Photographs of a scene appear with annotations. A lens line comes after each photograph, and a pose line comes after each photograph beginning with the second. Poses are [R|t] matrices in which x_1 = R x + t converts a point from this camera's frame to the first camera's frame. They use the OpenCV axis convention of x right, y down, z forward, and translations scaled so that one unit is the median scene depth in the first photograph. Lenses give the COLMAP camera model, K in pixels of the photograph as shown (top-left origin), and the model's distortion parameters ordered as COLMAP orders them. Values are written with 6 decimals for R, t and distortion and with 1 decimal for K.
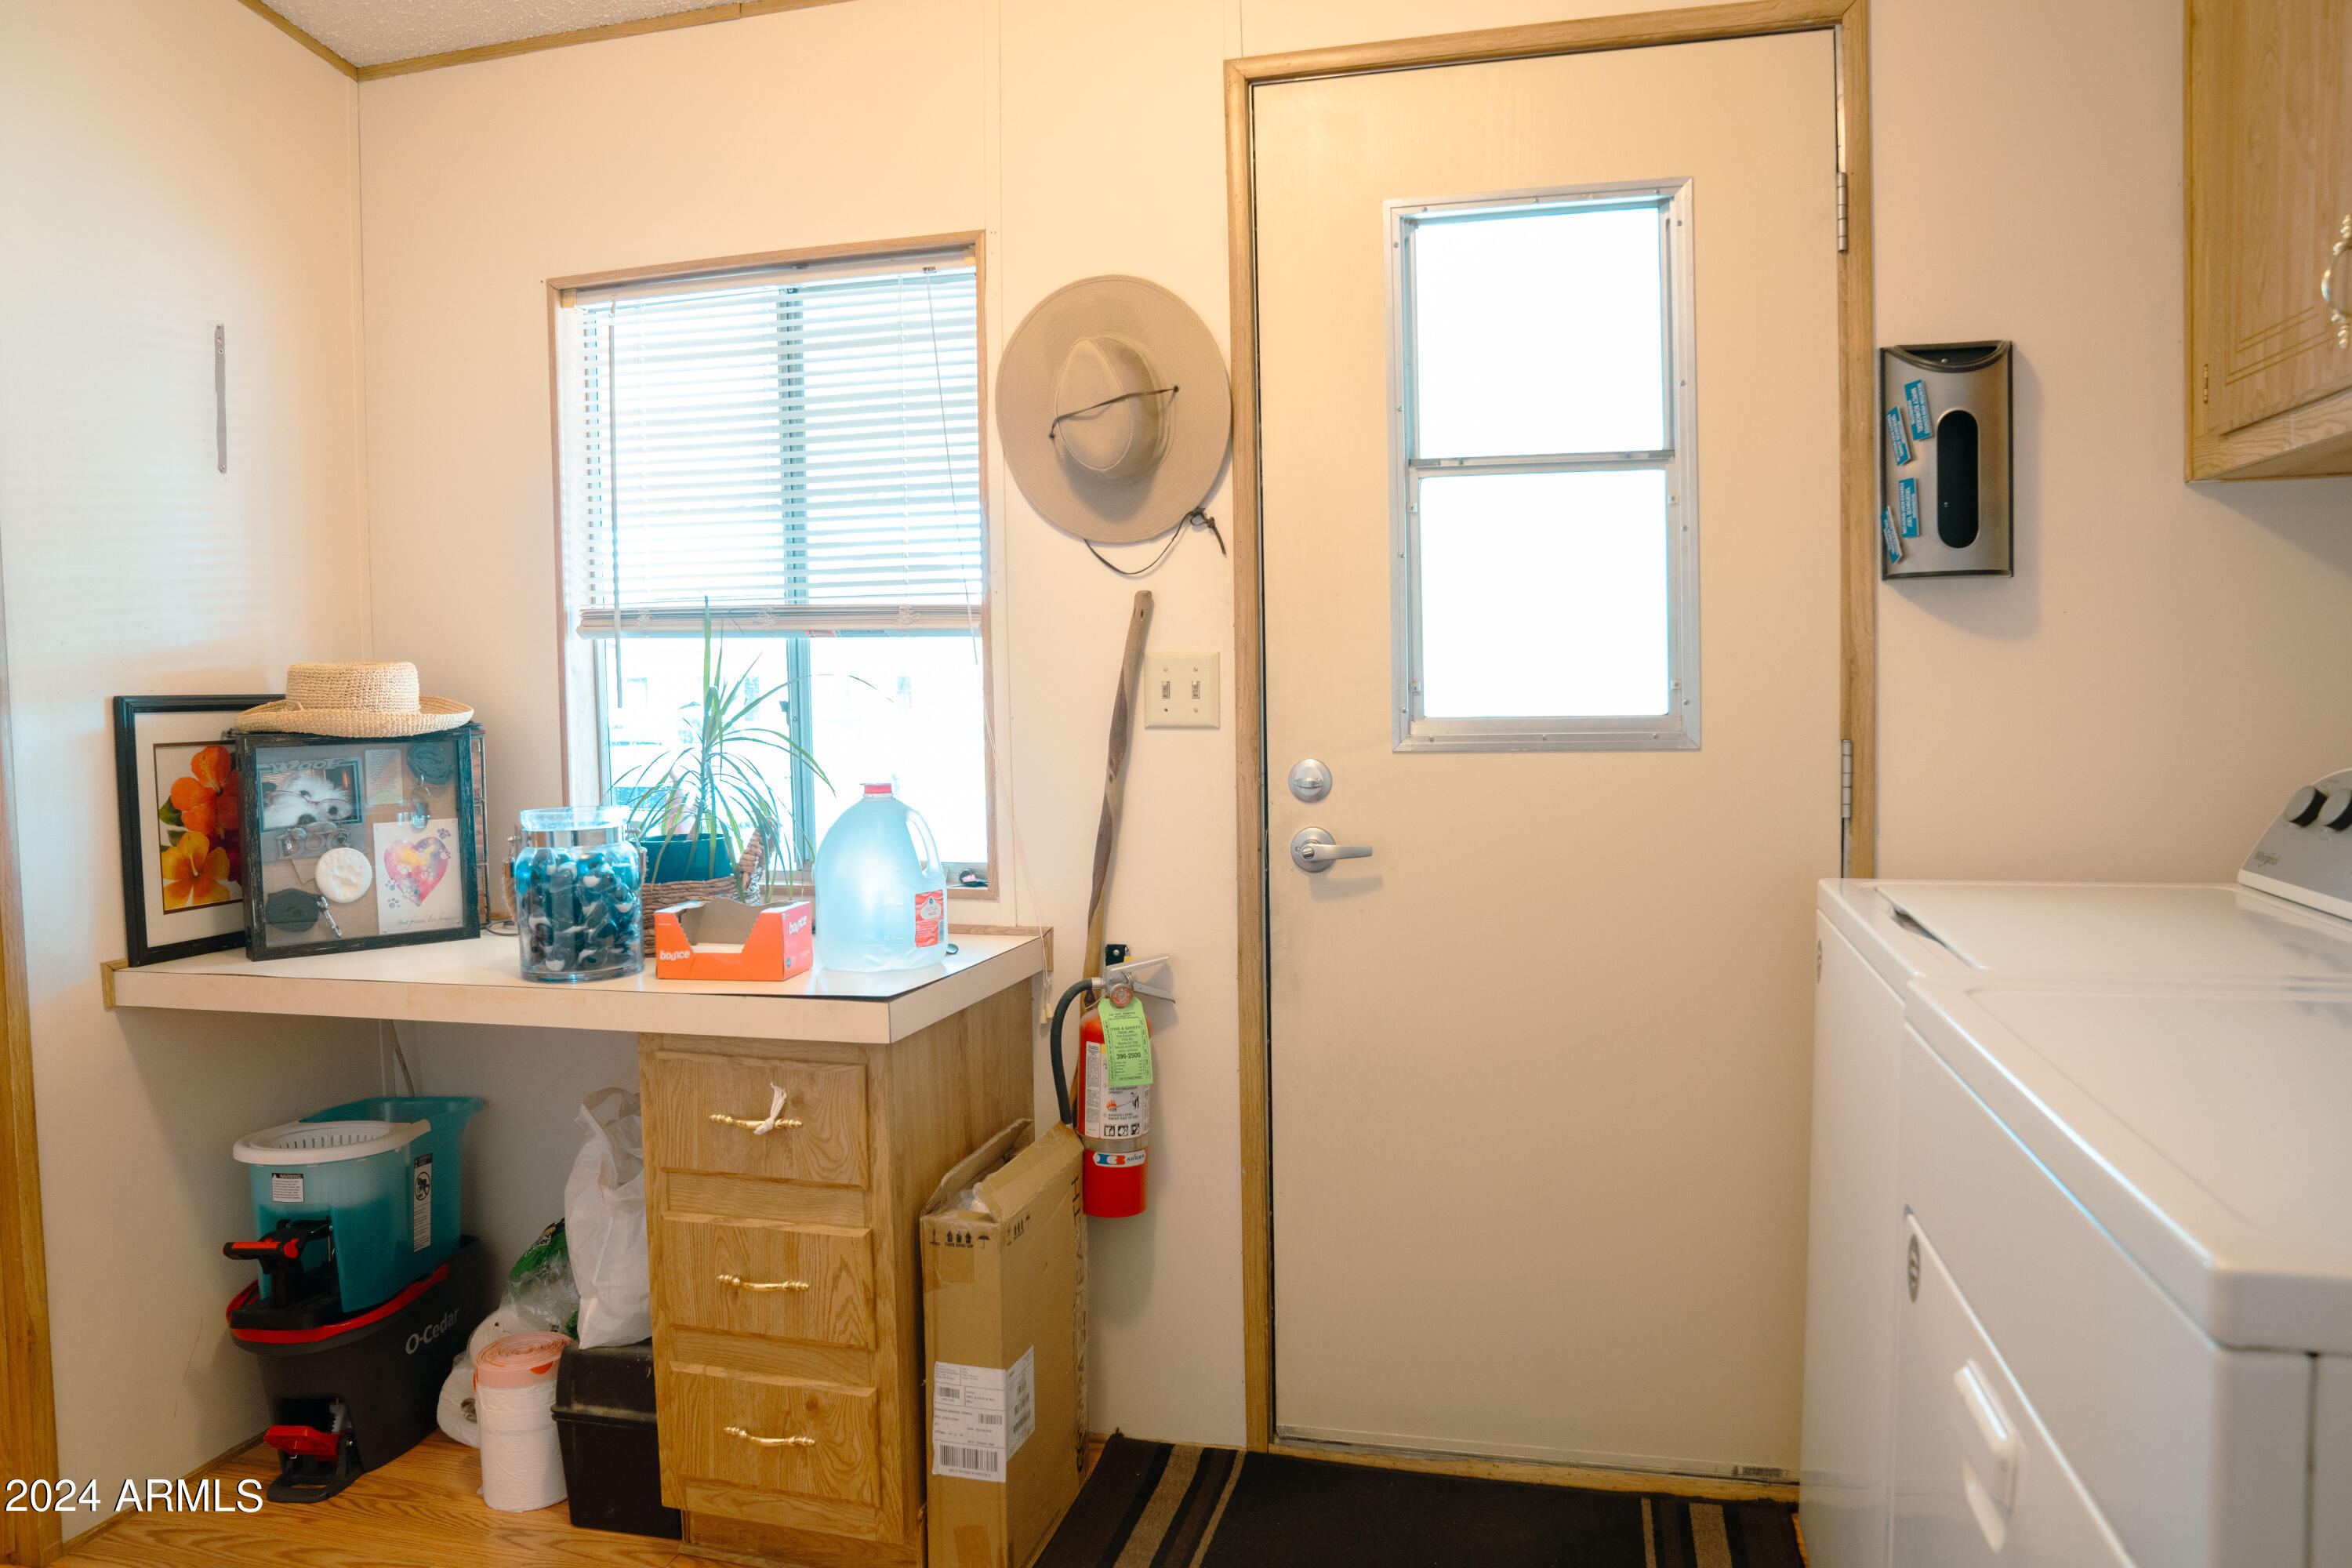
lens RADIAL K [[1626.7, 0, 1176.0], [0, 1626.7, 784.0], [0, 0, 1]] dist [-0.144760, 0.112391]
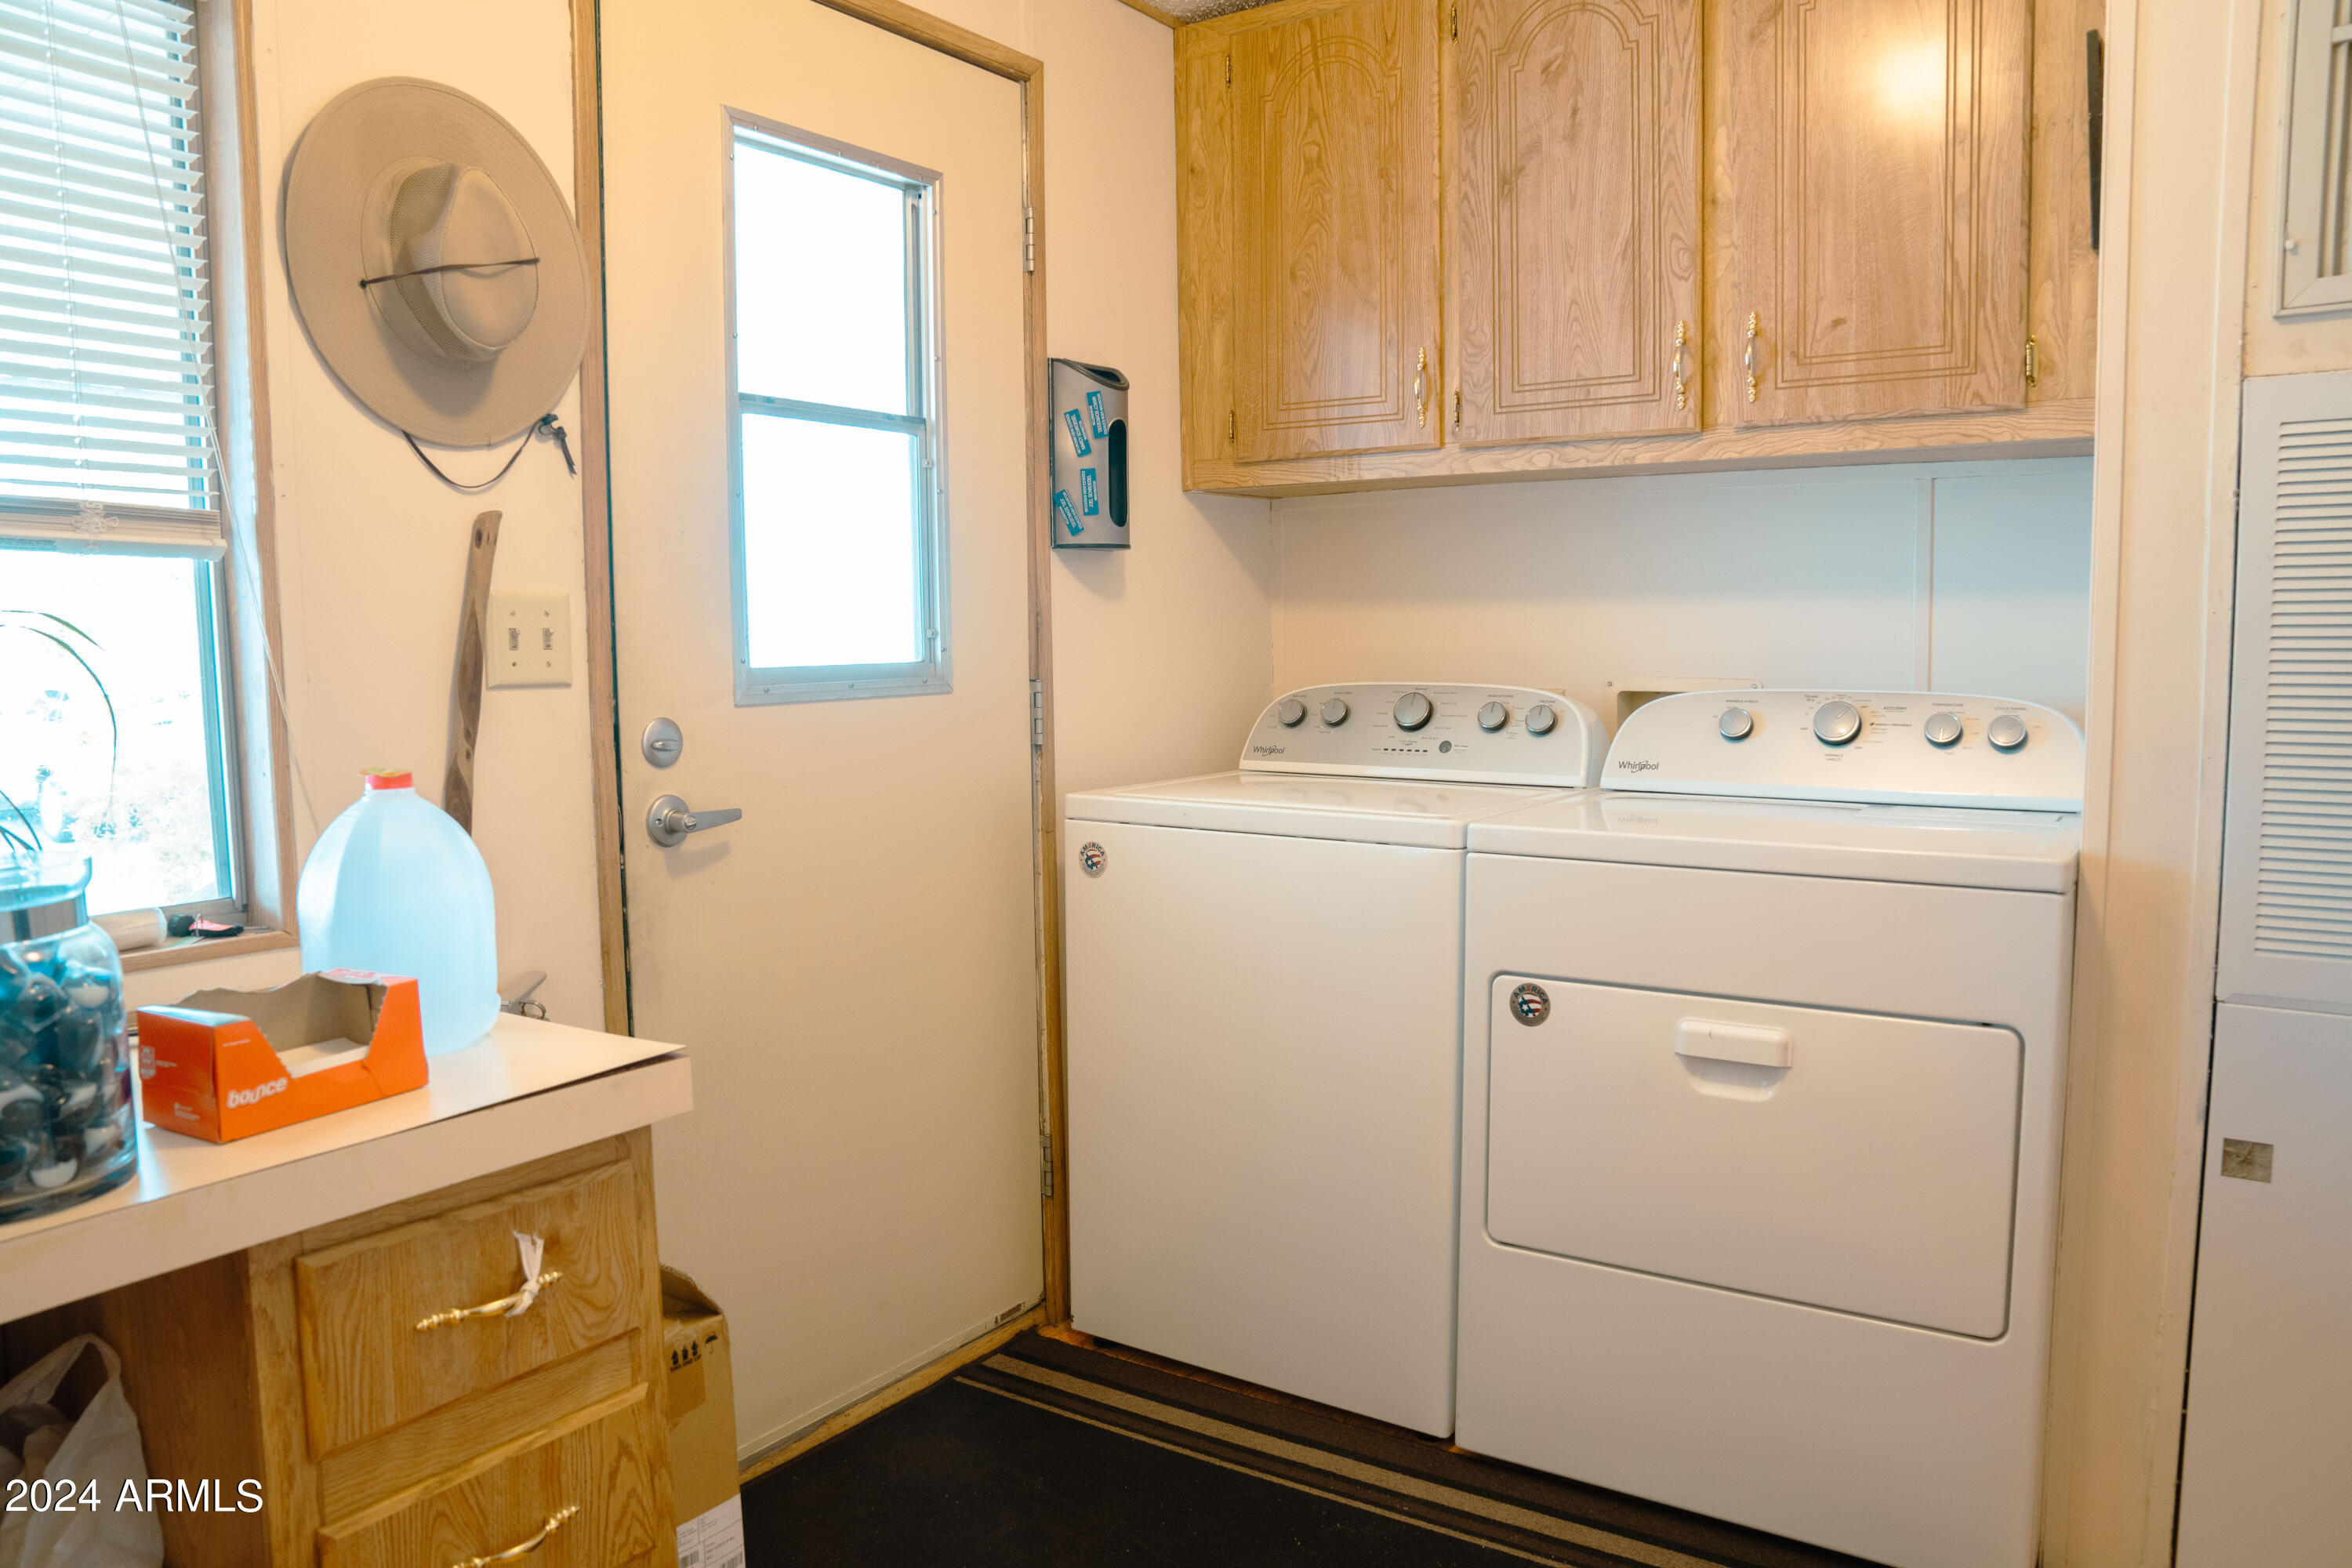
lens RADIAL K [[1626.7, 0, 1176.0], [0, 1626.7, 784.0], [0, 0, 1]] dist [-0.144760, 0.112391]
pose [[0.331823, -0.075941, 0.940280, -0.677475], [0.064121, 0.996265, 0.057834, -0.012745], [-0.941160, 0.041101, 0.335453, 0.474518]]
